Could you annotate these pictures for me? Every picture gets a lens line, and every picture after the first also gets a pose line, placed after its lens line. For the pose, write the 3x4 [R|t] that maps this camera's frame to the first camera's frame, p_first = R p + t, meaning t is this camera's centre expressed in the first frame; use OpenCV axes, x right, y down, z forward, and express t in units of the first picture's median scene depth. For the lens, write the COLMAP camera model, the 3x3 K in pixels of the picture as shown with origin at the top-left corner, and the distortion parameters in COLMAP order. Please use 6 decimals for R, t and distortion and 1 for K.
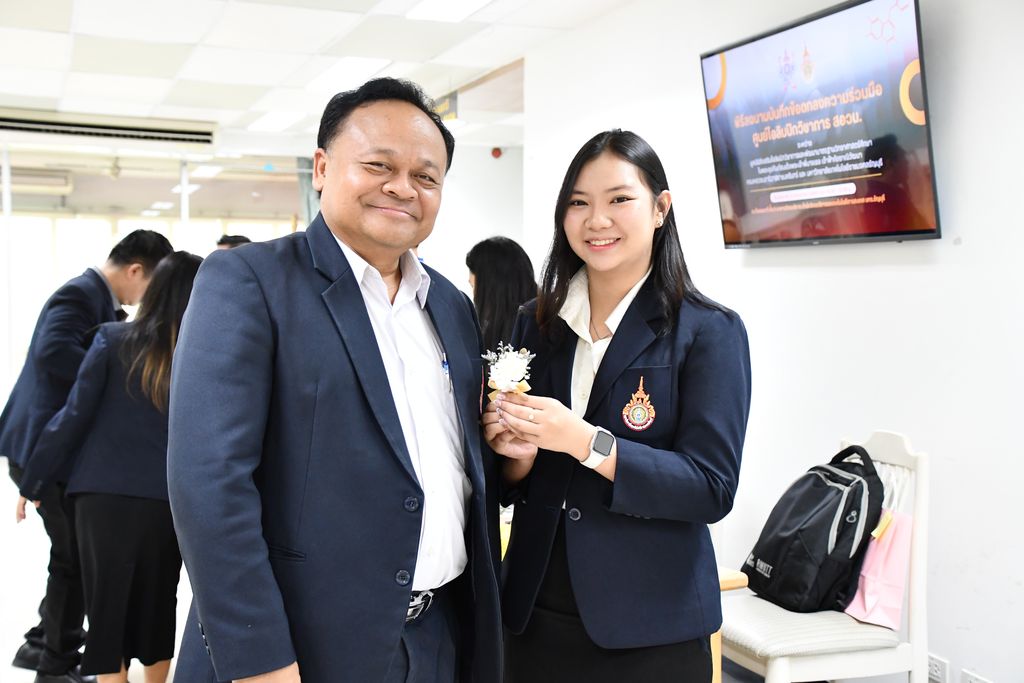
lens RADIAL K [[1309.6, 0, 512.0], [0, 1309.6, 341.5], [0, 0, 1]] dist [0.046478, 0.673050]
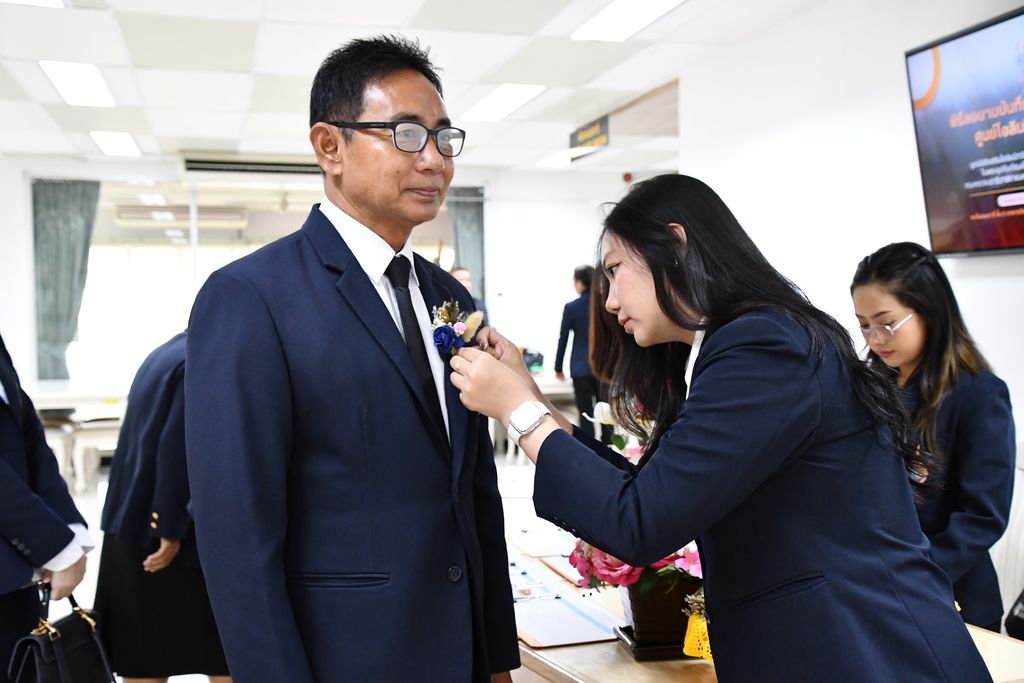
lens RADIAL K [[1134.8, 0, 512.4], [0, 1134.8, 354.1], [0, 0, 1]] dist [-0.004454, 0.288095]
pose [[0.996151, -0.013039, -0.086674, -0.073584], [0.013316, 0.999908, 0.002621, -0.009415], [0.086631, -0.003765, 0.996233, 0.176177]]
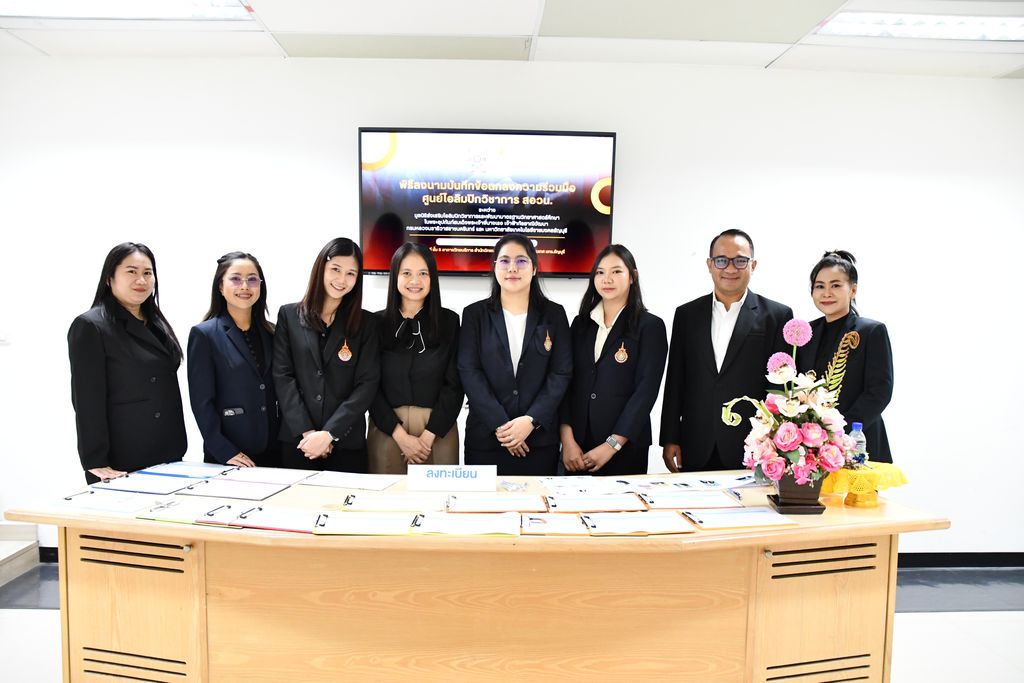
lens RADIAL K [[791.5, 0, 508.2], [0, 791.5, 359.7], [0, 0, 1]] dist [-0.134287, 0.083732]
pose [[0.310923, -0.046814, 0.949282, -0.614176], [0.028858, 0.998791, 0.039803, -0.011947], [-0.949997, 0.015019, 0.311898, 0.664583]]
